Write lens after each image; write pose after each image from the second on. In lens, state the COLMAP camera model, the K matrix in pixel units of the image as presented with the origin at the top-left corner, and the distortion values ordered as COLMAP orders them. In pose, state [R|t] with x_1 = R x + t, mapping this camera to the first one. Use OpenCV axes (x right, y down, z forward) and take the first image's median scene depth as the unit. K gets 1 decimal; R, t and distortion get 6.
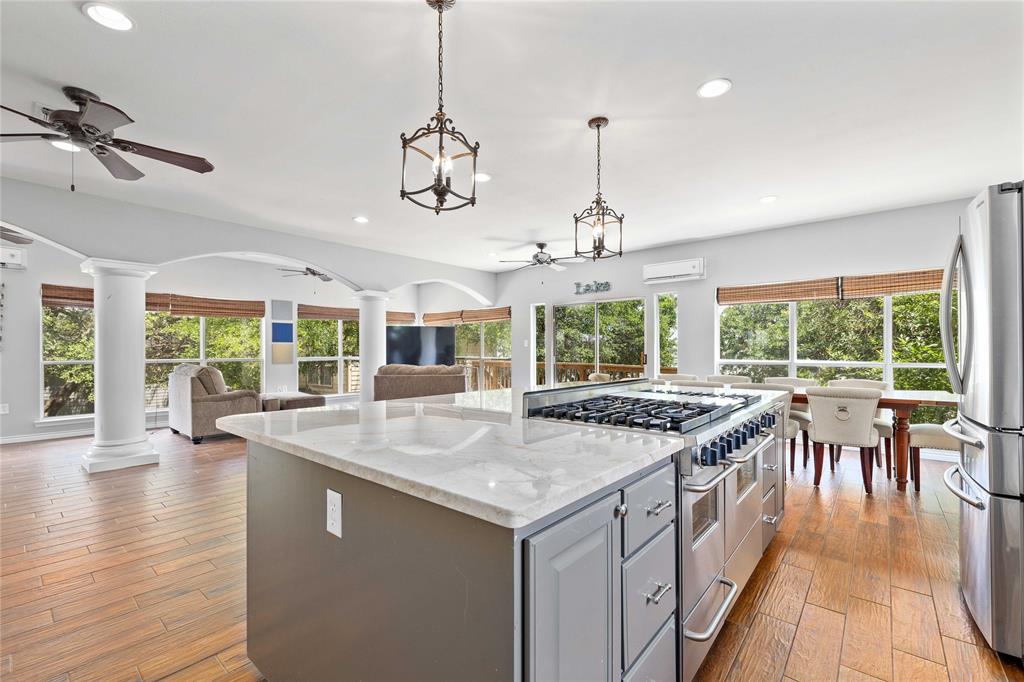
lens RADIAL K [[420.5, 0, 487.0], [0, 420.5, 349.3], [0, 0, 1]] dist [-0.000971, -0.000040]
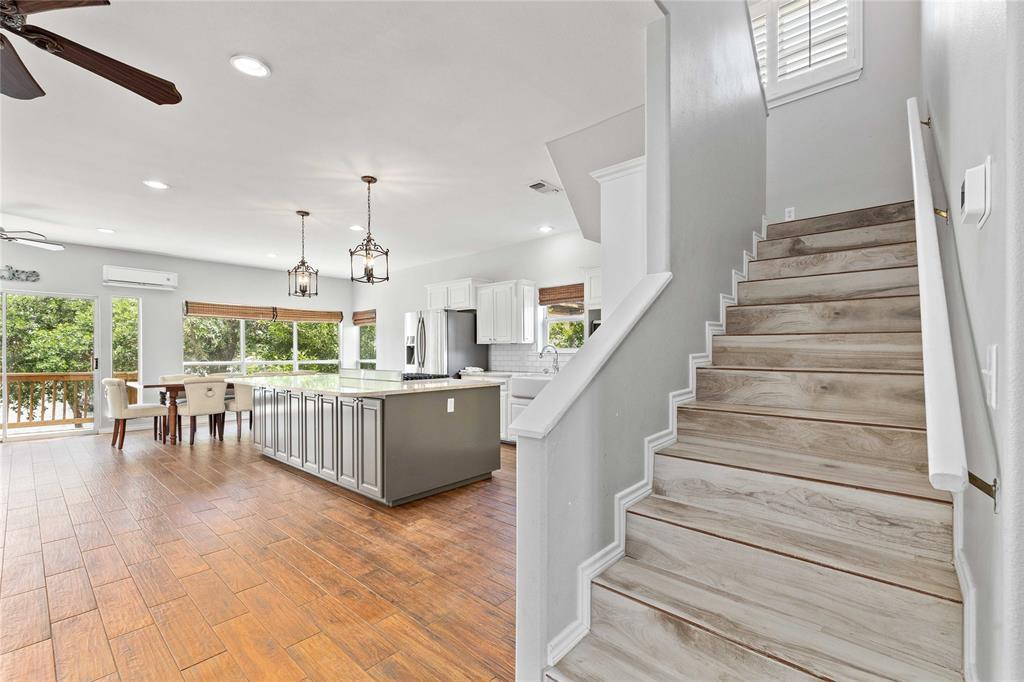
lens RADIAL K [[445.9, 0, 515.8], [0, 445.9, 353.6], [0, 0, 1]] dist [0.001309, 0.000156]
pose [[-0.014127, -0.000903, 0.999900, -0.755217], [0.001301, 0.999999, 0.000921, -0.001009], [-0.999899, 0.001314, -0.014126, 0.111032]]
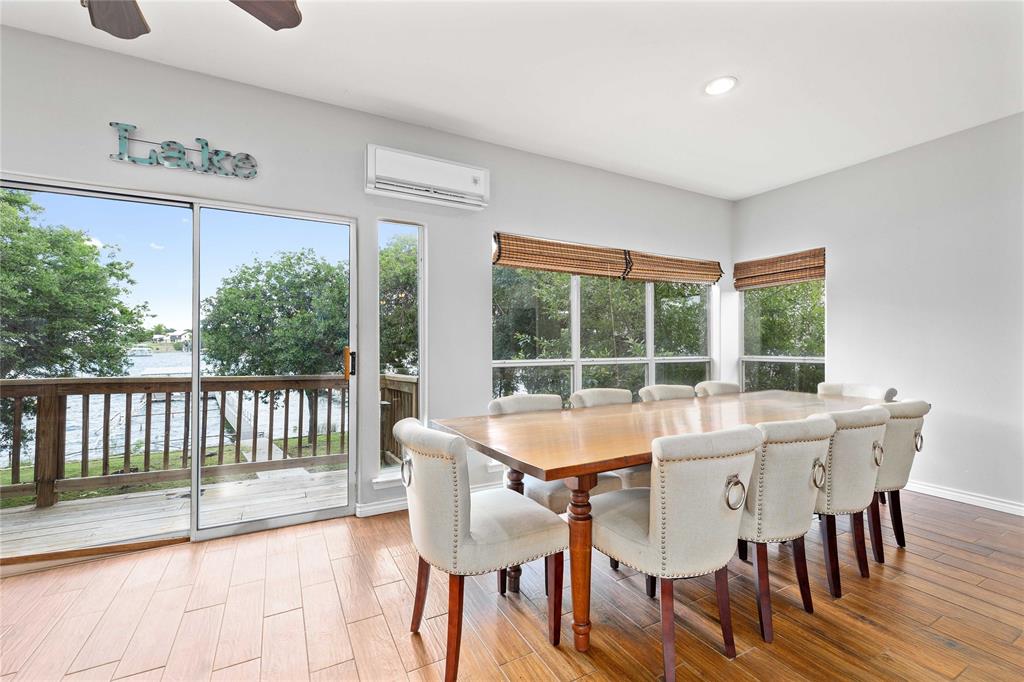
lens RADIAL K [[432.6, 0, 512.0], [0, 432.6, 341.0], [0, 0, 1]] dist [0.001053, 0.000468]
pose [[0.320527, 0.009389, 0.947193, 0.010125], [-0.002549, 0.999956, -0.009049, 0.003927], [-0.947236, 0.000486, 0.320537, 0.857677]]
